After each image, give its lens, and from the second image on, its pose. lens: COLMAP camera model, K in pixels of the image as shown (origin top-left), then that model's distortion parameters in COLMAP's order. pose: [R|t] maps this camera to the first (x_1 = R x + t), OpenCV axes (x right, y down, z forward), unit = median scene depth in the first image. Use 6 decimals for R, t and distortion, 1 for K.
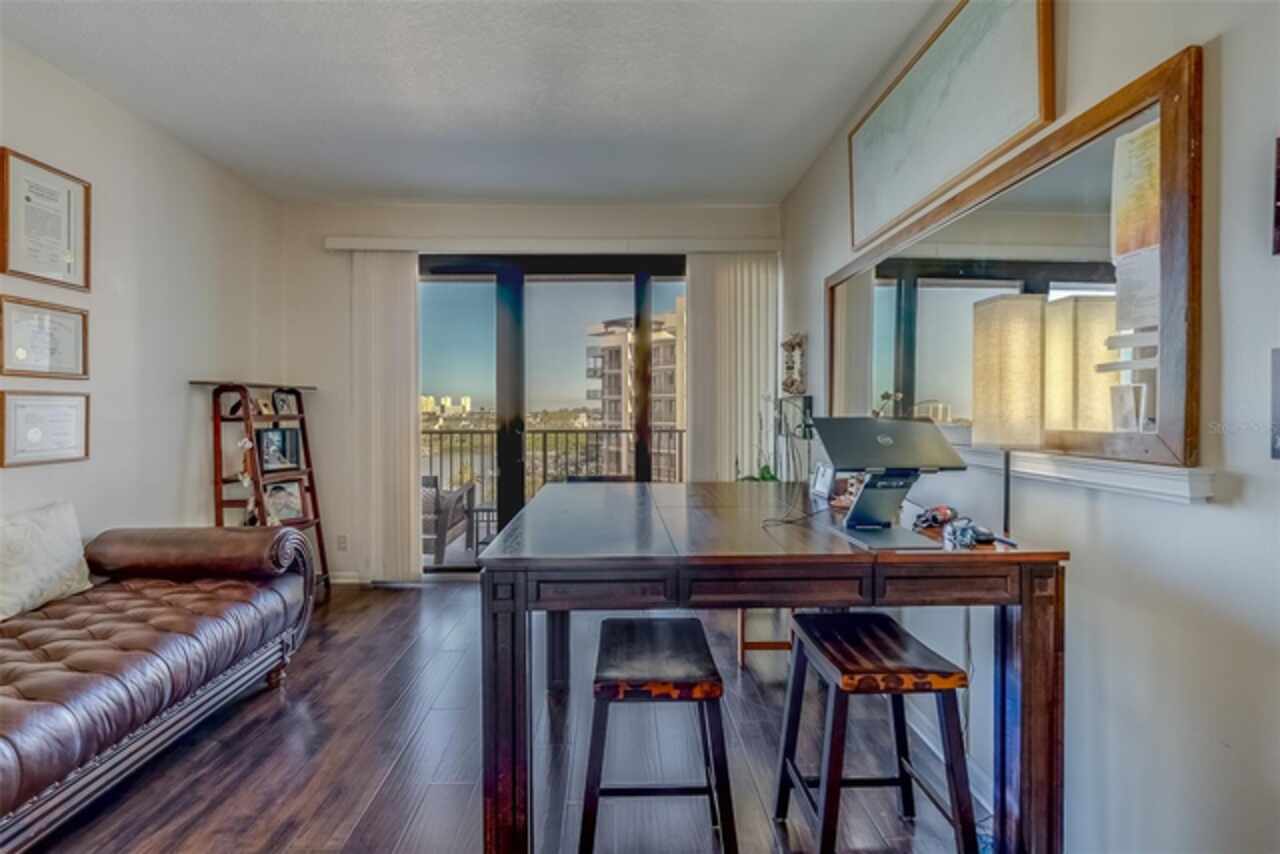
lens RADIAL K [[574.4, 0, 637.6], [0, 574.4, 406.2], [0, 0, 1]] dist [-0.000864, -0.000169]
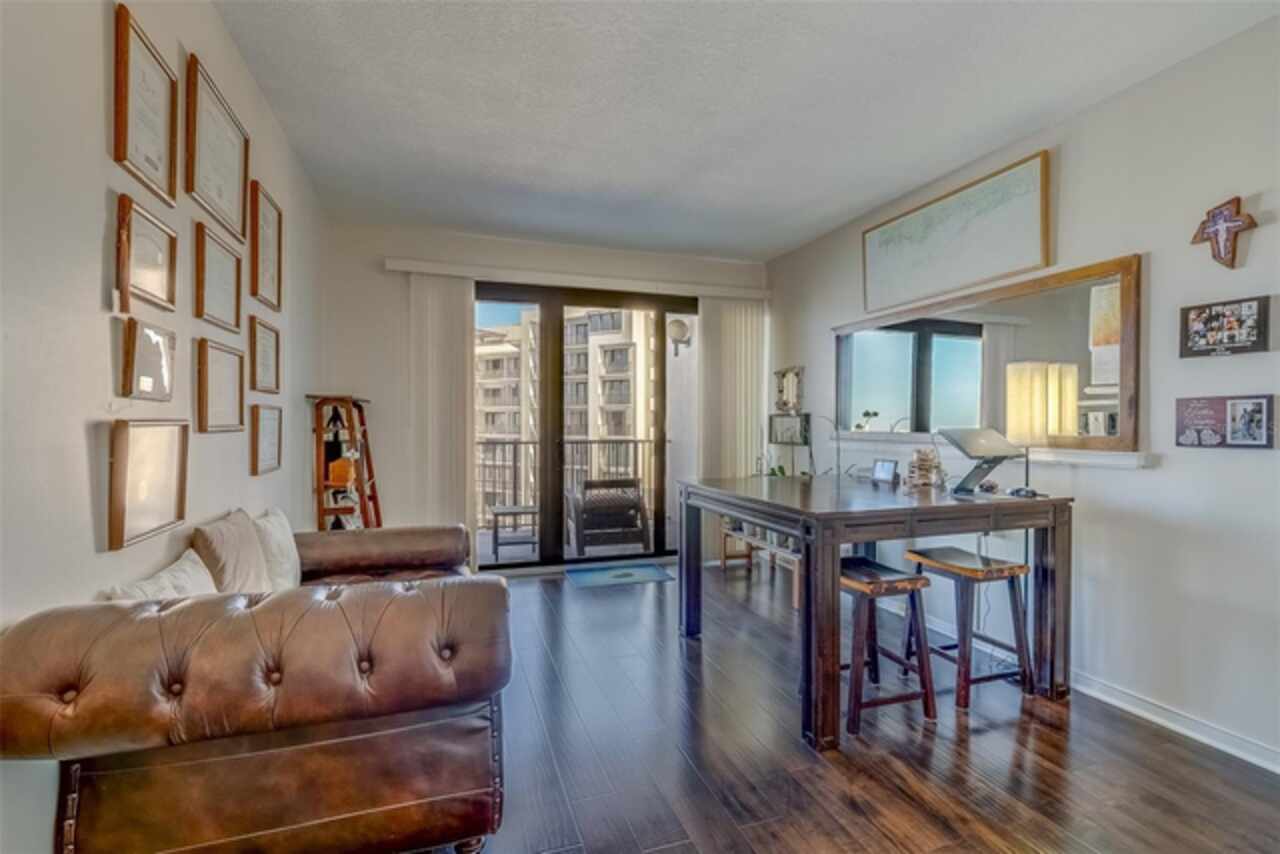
lens RADIAL K [[567.2, 0, 642.6], [0, 567.2, 418.6], [0, 0, 1]] dist [-0.002362, -0.000366]
pose [[0.955203, 0.004357, 0.295920, -0.719057], [-0.004136, 0.999991, -0.001371, -0.003096], [-0.295923, 0.000085, 0.955212, -0.237855]]
